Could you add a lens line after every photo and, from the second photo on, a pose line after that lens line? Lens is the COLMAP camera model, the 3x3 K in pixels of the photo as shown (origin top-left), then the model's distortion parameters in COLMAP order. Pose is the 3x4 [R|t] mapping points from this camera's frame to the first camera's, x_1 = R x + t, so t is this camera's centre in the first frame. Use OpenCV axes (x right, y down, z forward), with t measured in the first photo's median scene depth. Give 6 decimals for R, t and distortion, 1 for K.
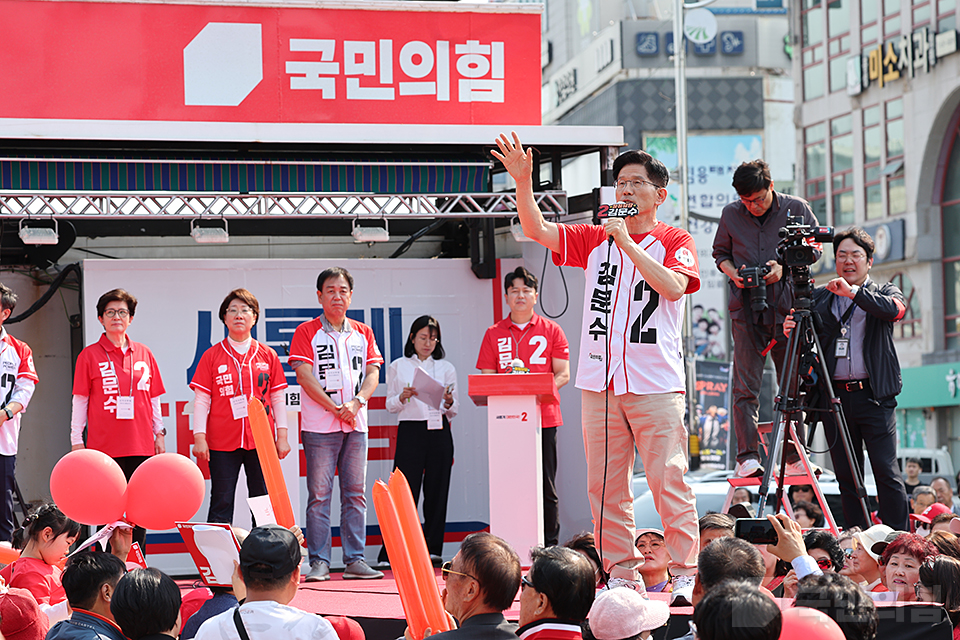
lens RADIAL K [[3772.1, 0, 480.0], [0, 3772.1, 320.0], [0, 0, 1]] dist [0.333357, 2.383028]
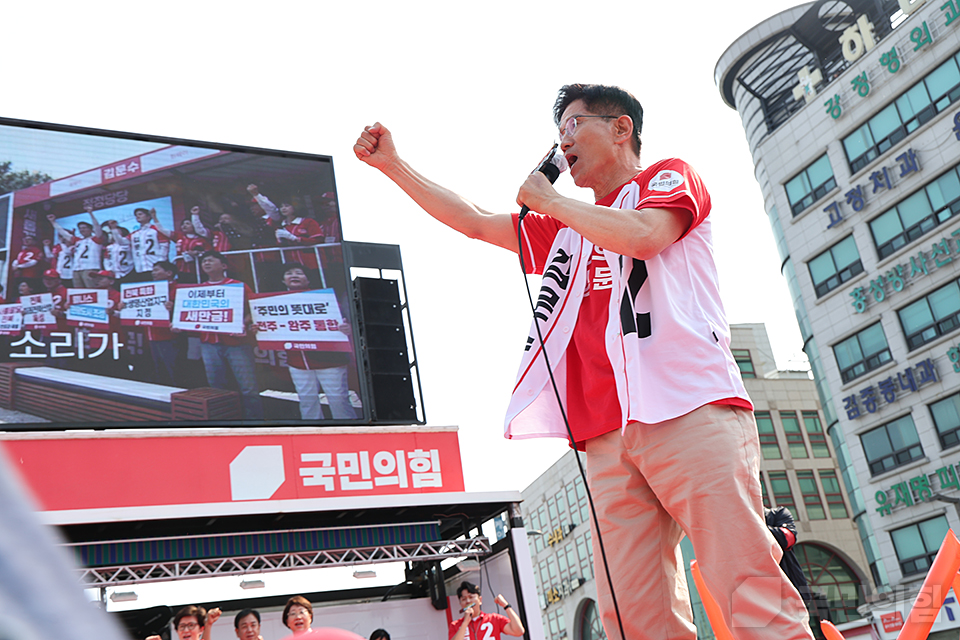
lens RADIAL K [[1103.2, 0, 480.0], [0, 1103.2, 320.0], [0, 0, 1]] dist [0.118748, -0.001334]
pose [[0.990274, -0.100782, 0.095916, -0.015540], [0.127496, 0.933319, -0.335648, 0.035438], [-0.055694, 0.344613, 0.937091, 0.543156]]
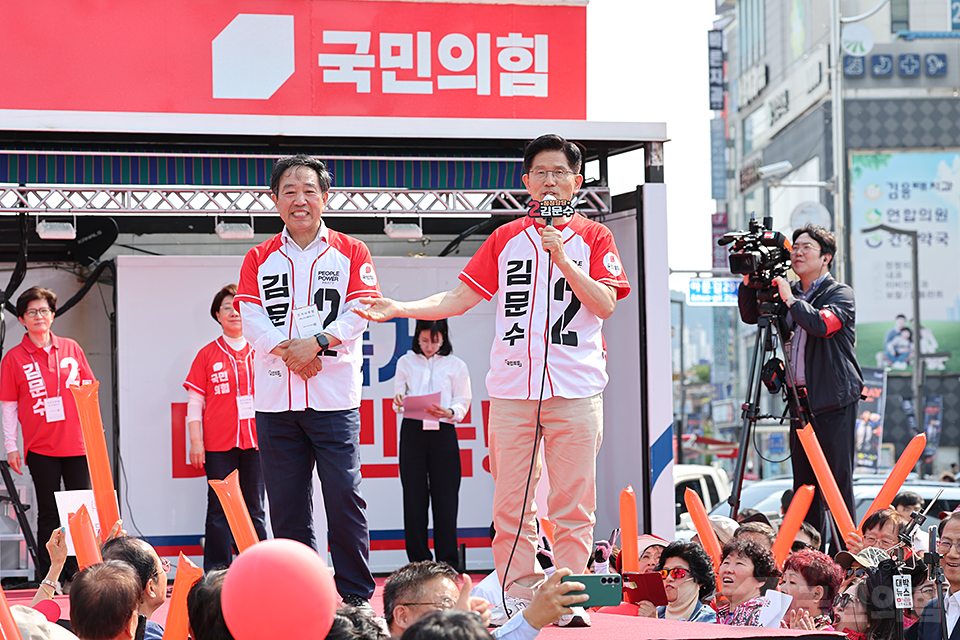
lens RADIAL K [[3463.2, 0, 480.0], [0, 3463.2, 320.0], [0, 0, 1]] dist [0.230458, 3.978549]
pose [[0.997078, 0.006483, -0.076121, 0.057900], [-0.006677, 0.999975, -0.002292, 0.002142], [0.076104, 0.002794, 0.997096, 0.107220]]
